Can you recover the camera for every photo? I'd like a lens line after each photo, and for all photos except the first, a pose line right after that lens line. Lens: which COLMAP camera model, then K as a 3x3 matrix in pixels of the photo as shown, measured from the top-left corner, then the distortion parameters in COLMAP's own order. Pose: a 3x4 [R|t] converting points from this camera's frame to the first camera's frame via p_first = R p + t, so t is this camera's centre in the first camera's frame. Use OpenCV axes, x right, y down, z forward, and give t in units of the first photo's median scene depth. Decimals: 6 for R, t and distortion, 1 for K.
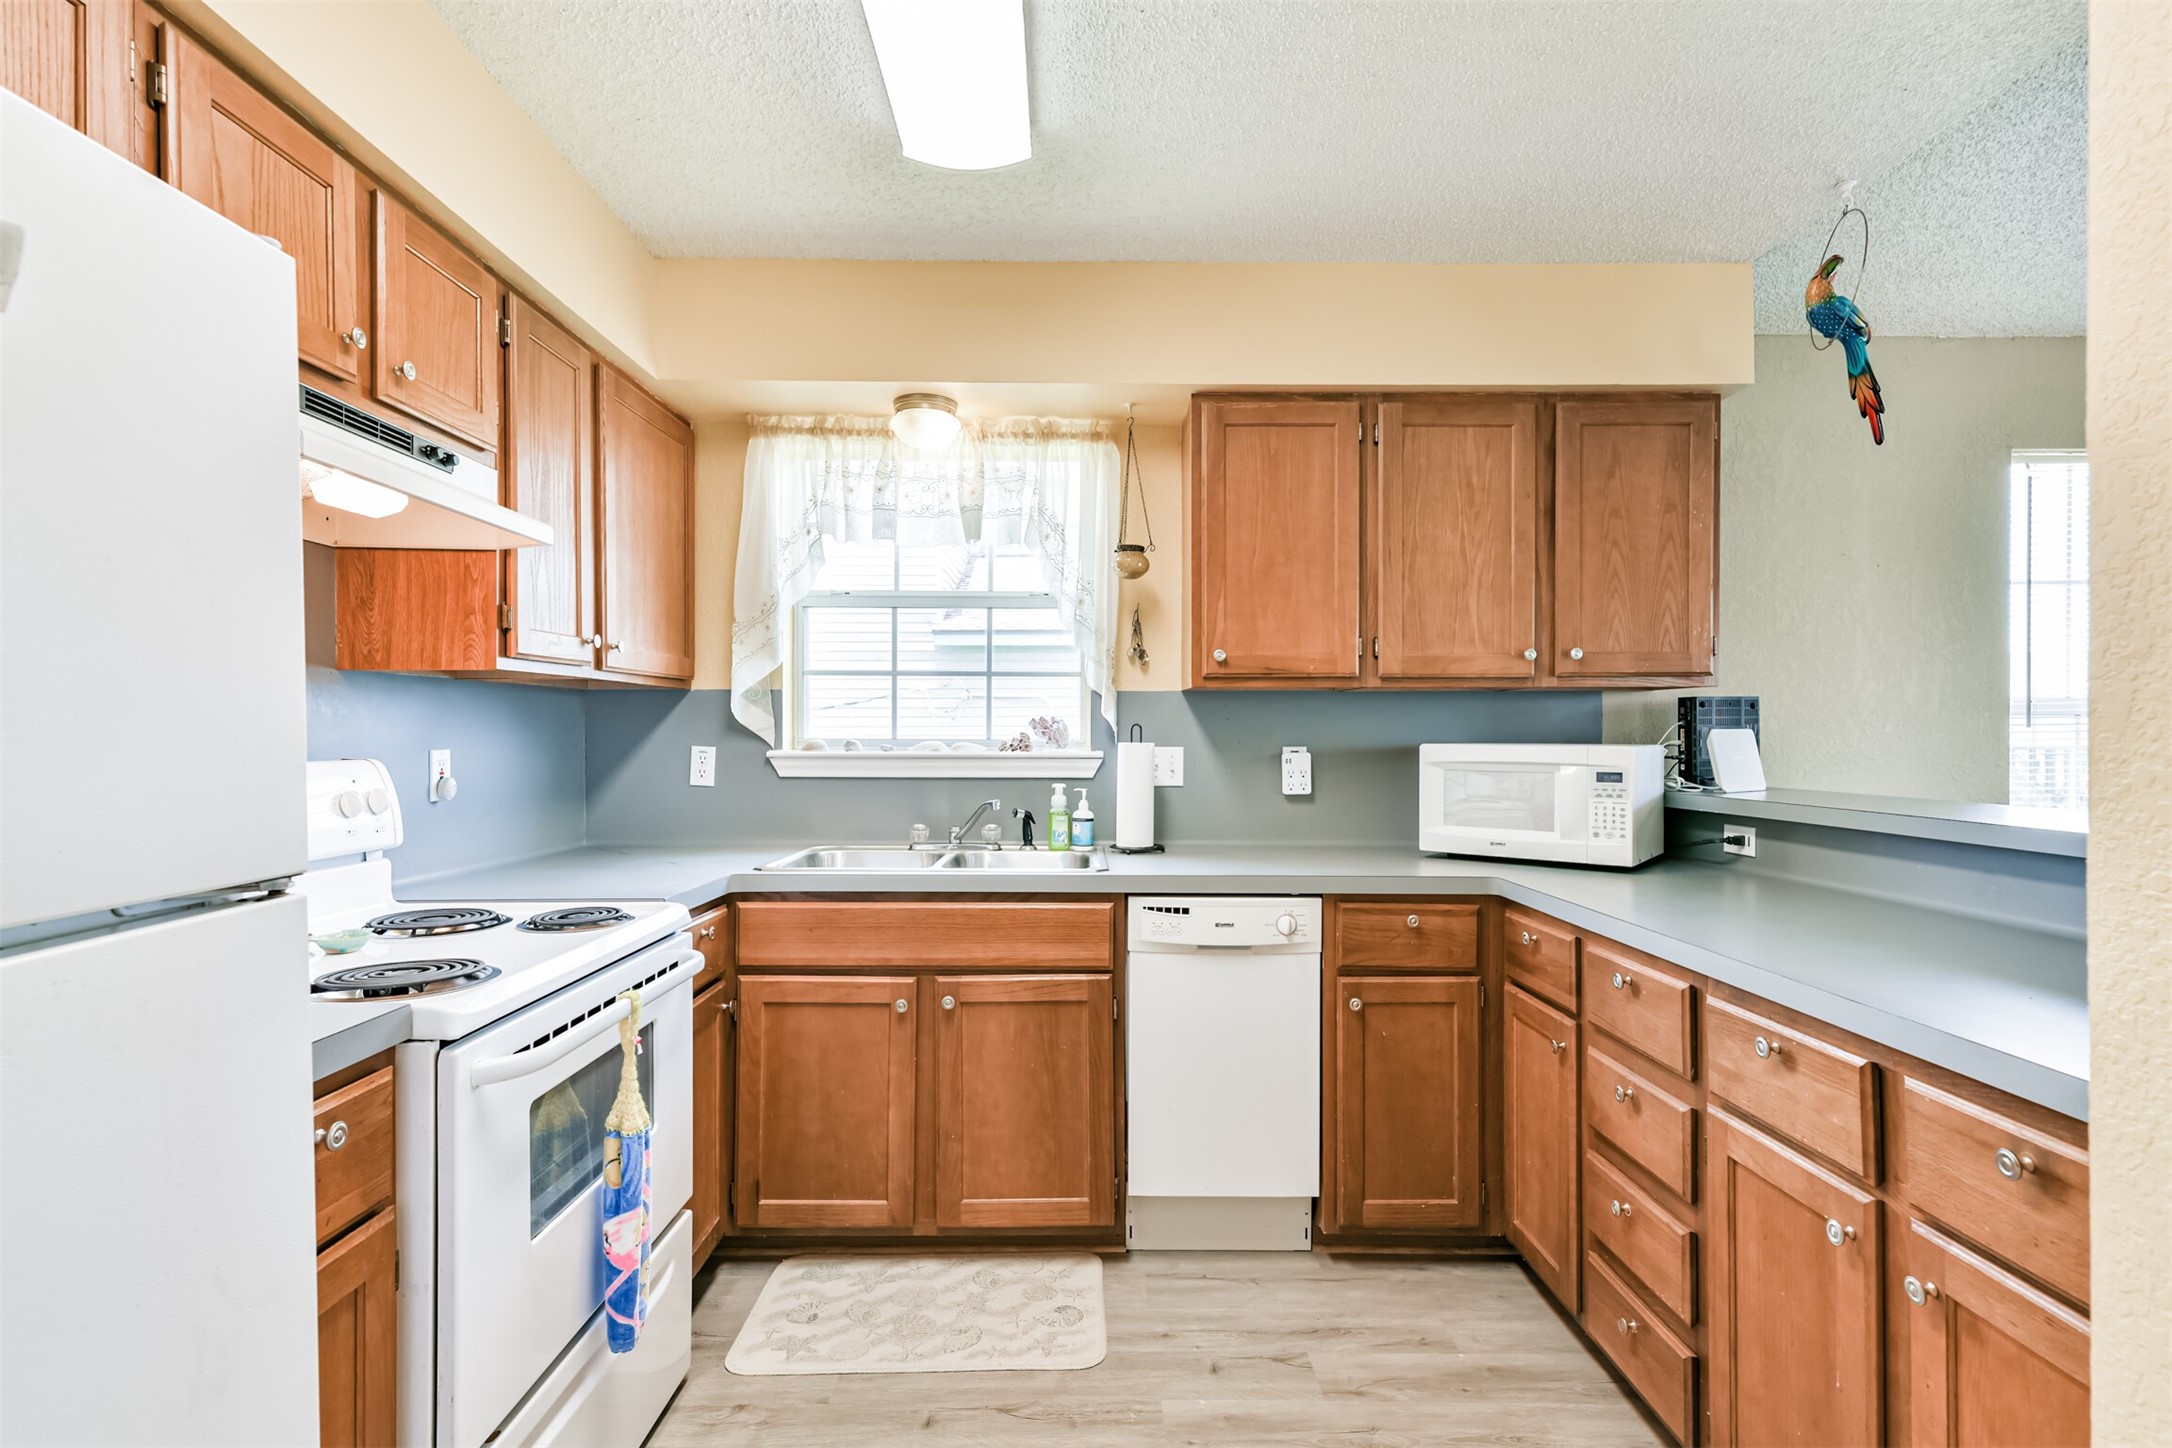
lens RADIAL K [[1022.2, 0, 1071.5], [0, 1022.2, 733.7], [0, 0, 1]] dist [0.005224, -0.000871]
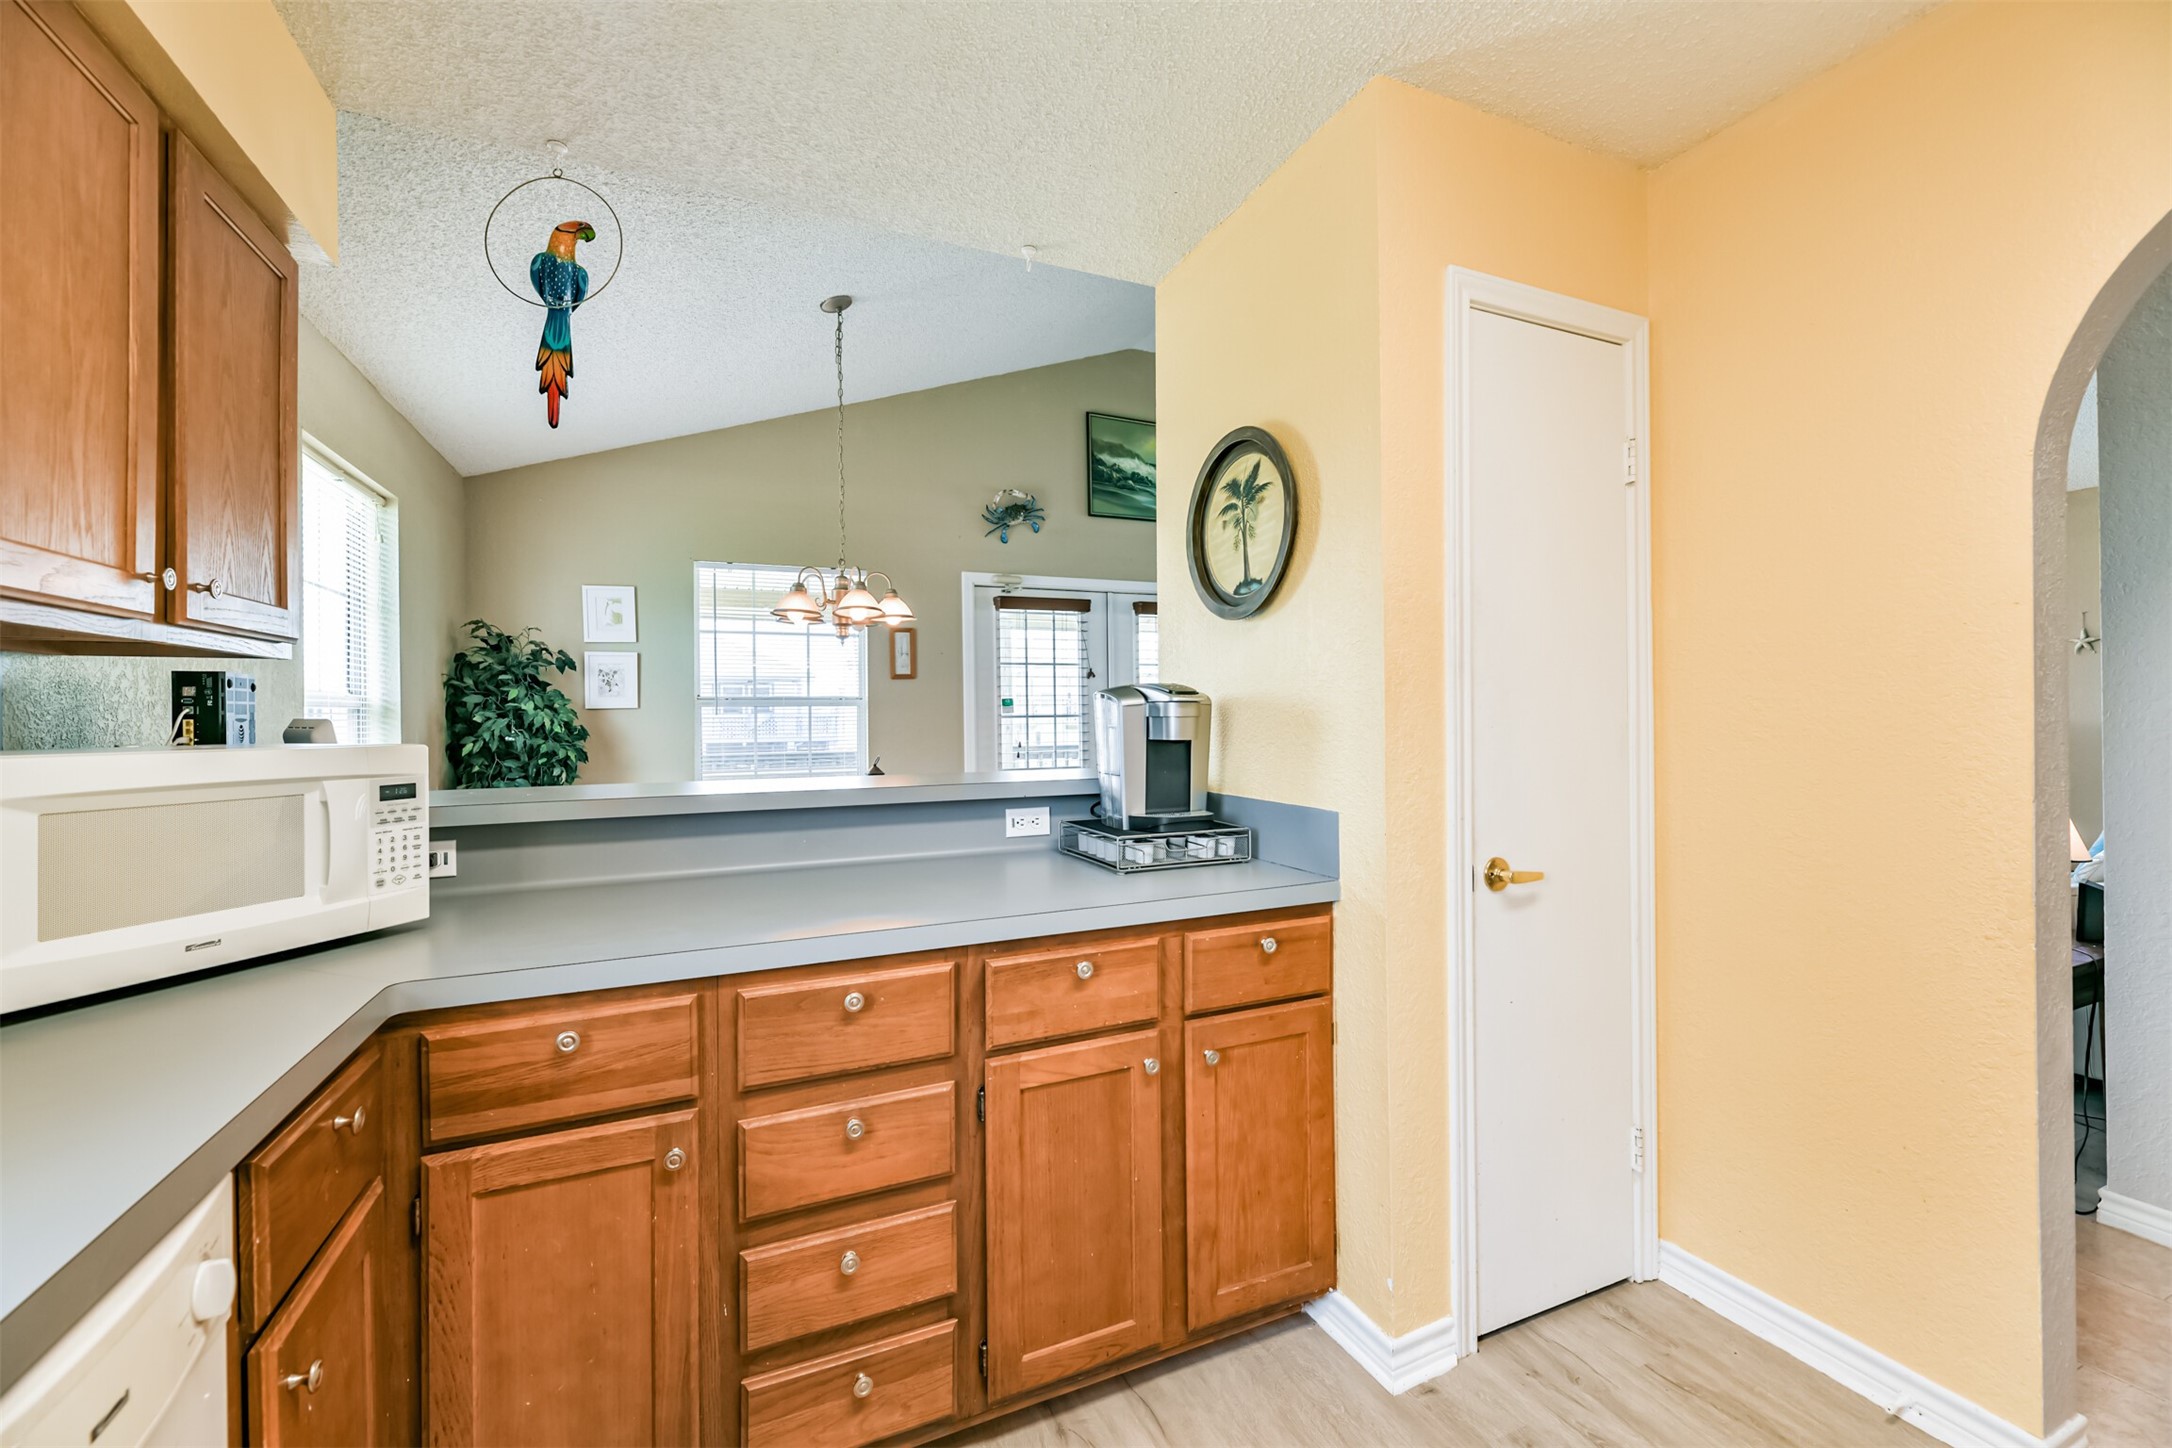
lens RADIAL K [[870.9, 0, 1091.4], [0, 870.9, 712.6], [0, 0, 1]] dist [-0.000432, -0.000181]
pose [[-0.415706, 0.002989, 0.909494, -0.171895], [0.009386, 0.999955, 0.001003, -0.004953], [-0.909451, 0.008953, -0.415716, 0.827530]]
